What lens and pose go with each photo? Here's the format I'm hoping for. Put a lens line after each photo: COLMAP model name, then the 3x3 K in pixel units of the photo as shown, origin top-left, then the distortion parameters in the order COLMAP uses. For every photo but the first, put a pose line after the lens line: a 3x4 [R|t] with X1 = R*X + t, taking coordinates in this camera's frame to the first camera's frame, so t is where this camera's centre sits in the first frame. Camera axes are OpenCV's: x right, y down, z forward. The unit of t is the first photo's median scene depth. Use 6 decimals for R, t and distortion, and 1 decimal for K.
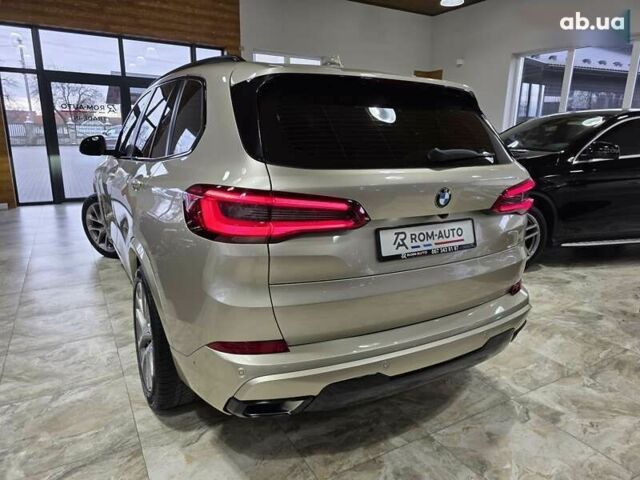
lens RADIAL K [[432.3, 0, 316.0], [0, 432.3, 234.3], [0, 0, 1]] dist [0.043470, -0.031518]
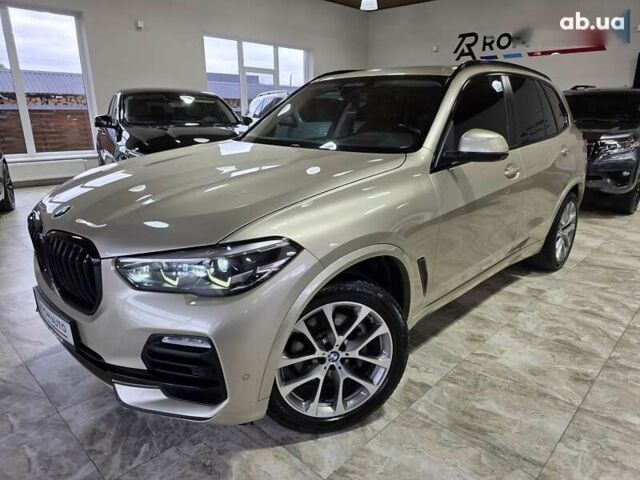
lens RADIAL K [[429.3, 0, 327.9], [0, 429.3, 235.3], [0, 0, 1]] dist [0.060876, -0.045368]
pose [[-0.293329, -0.286257, 0.912149, -2.152853], [0.202550, 0.913849, 0.351927, -0.719054], [-0.934308, 0.287987, -0.210077, 2.829754]]
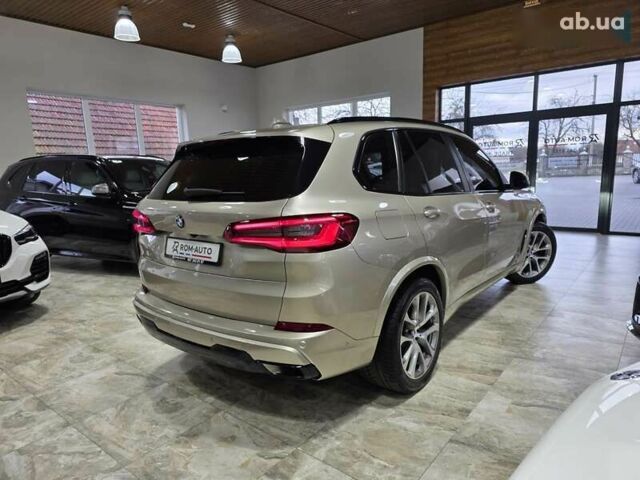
lens RADIAL K [[433.3, 0, 324.3], [0, 433.3, 246.1], [0, 0, 1]] dist [0.054230, -0.043950]
pose [[0.369424, 0.134295, -0.919506, 1.707131], [-0.169071, 0.982700, 0.075598, -0.183270], [0.913751, 0.127534, 0.385739, 0.825938]]
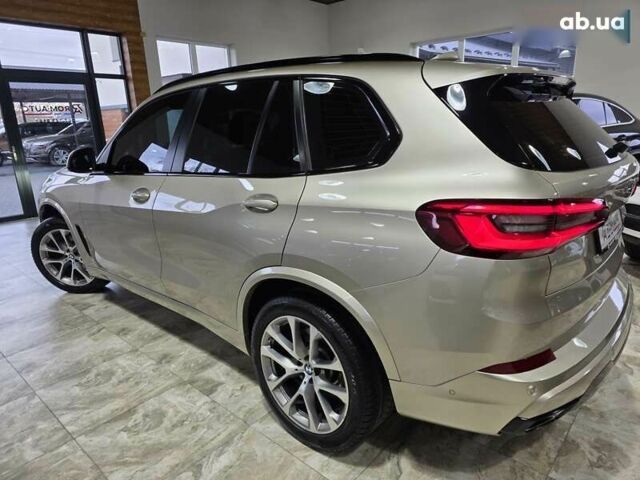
lens RADIAL K [[430.2, 0, 321.7], [0, 430.2, 234.7], [0, 0, 1]] dist [0.057133, -0.043203]
pose [[0.945652, -0.135013, 0.295829, -0.707777], [0.125102, 0.990766, 0.052273, -0.110280], [-0.300155, -0.012423, 0.953810, 0.186476]]
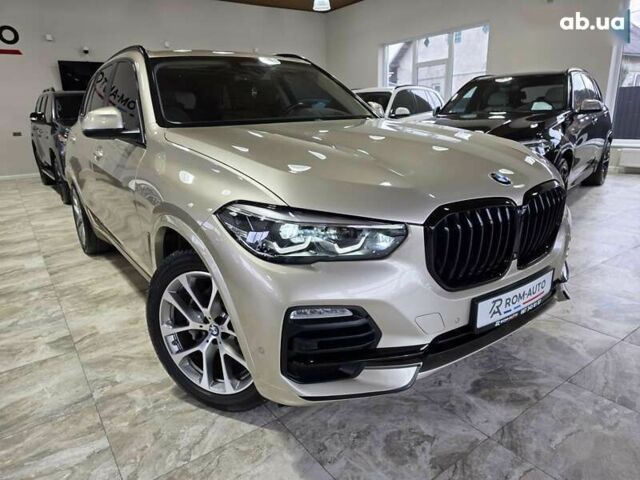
lens RADIAL K [[430.8, 0, 318.0], [0, 430.8, 238.1], [0, 0, 1]] dist [0.055070, -0.042281]
pose [[-0.993958, 0.047575, -0.098920, -0.569379], [-0.006517, 0.874023, 0.485840, -0.859906], [0.109572, 0.483549, -0.868432, 3.967016]]
